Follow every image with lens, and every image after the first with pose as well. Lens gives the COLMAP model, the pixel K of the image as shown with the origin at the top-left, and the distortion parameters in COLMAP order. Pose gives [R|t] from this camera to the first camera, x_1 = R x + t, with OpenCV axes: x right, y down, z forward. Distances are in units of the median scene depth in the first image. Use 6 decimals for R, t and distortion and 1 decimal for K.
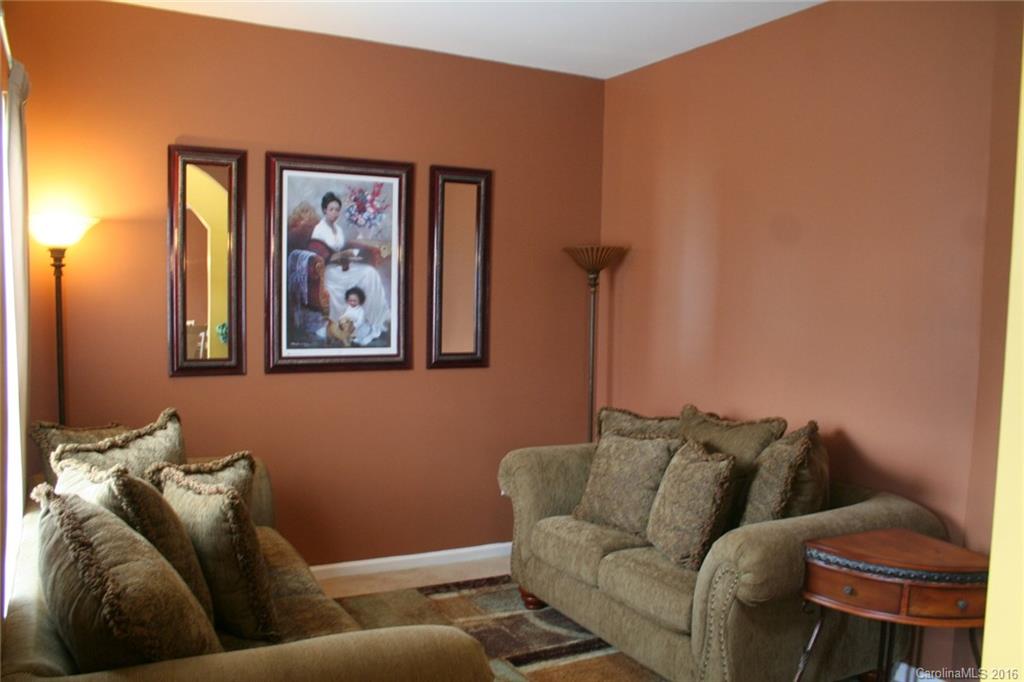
lens RADIAL K [[843.7, 0, 512.0], [0, 843.7, 341.0], [0, 0, 1]] dist [-0.163072, 0.134705]
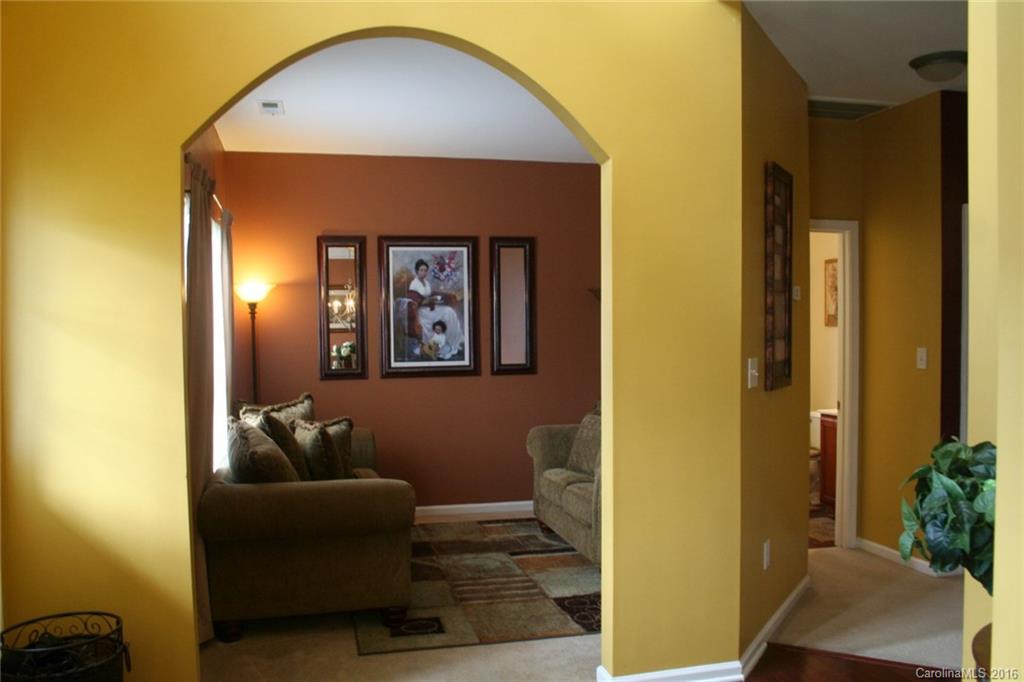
lens RADIAL K [[843.7, 0, 512.0], [0, 843.7, 341.0], [0, 0, 1]] dist [-0.163072, 0.134705]
pose [[0.967708, -0.024459, -0.250884, 0.327683], [0.015146, 0.999125, -0.038985, 0.033894], [0.251618, 0.033926, 0.967232, -0.444771]]
